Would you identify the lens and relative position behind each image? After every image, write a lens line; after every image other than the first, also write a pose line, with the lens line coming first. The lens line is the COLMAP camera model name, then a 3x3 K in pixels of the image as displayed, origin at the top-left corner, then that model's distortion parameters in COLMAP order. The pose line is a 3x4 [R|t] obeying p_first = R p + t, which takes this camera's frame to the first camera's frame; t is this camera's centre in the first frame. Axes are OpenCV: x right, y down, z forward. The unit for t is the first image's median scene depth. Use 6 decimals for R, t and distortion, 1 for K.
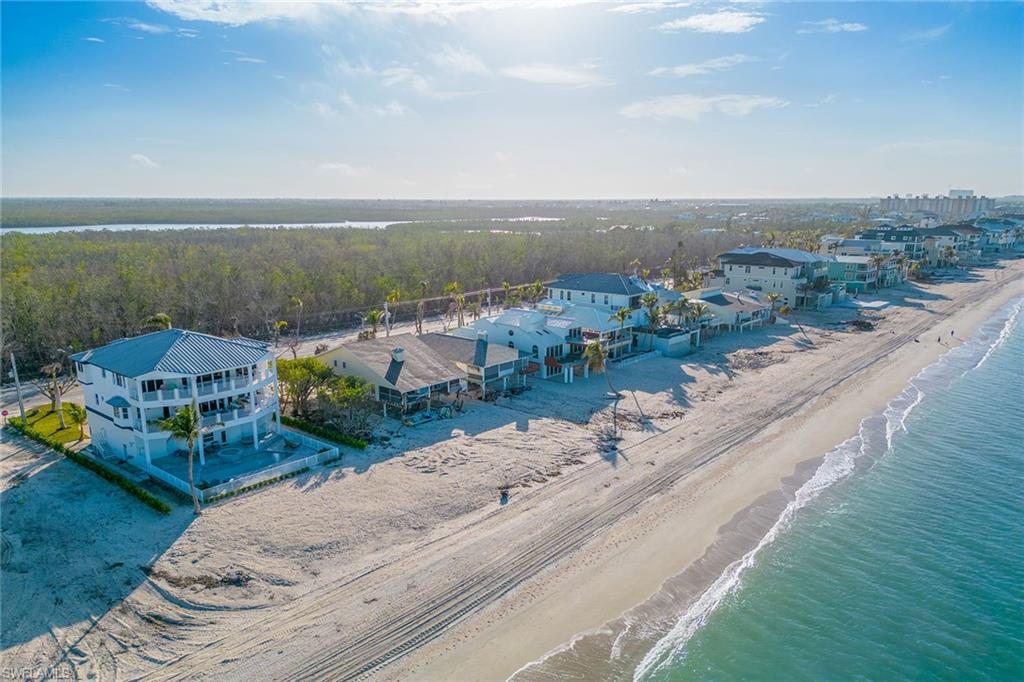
lens RADIAL K [[720.7, 0, 507.1], [0, 720.7, 357.9], [0, 0, 1]] dist [0.096557, -0.106180]
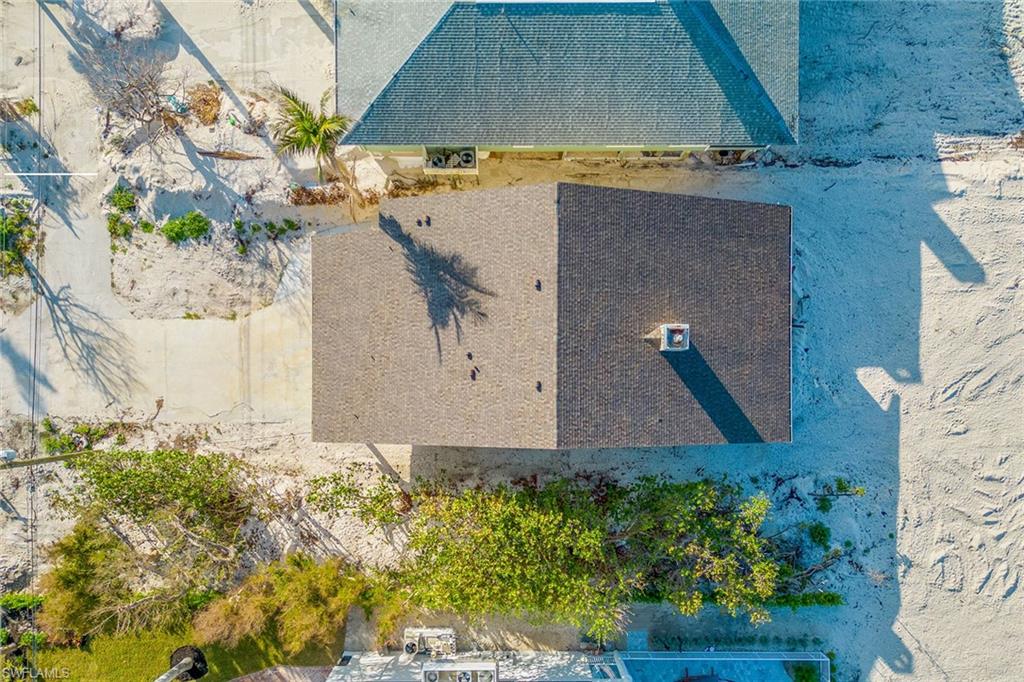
lens RADIAL K [[720.7, 0, 507.1], [0, 720.7, 357.9], [0, 0, 1]] dist [0.096557, -0.106180]
pose [[0.747729, -0.663988, 0.004664, -0.237427], [0.145362, 0.170540, 0.974570, -0.390020], [-0.647898, -0.728036, 0.224036, 1.069815]]
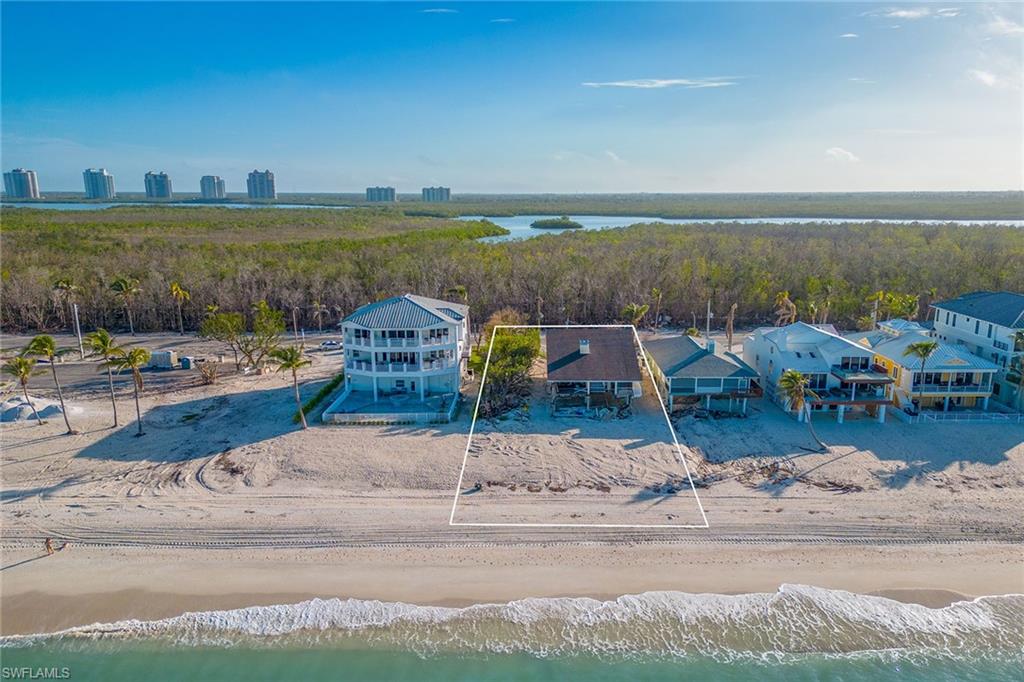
lens RADIAL K [[766.2, 0, 532.4], [0, 766.2, 341.0], [0, 0, 1]] dist [0.074332, -0.056731]
pose [[0.653887, 0.144864, -0.742594, 0.640607], [-0.163414, 0.985373, 0.048331, -0.056654], [0.738734, 0.089747, 0.667995, 0.272576]]
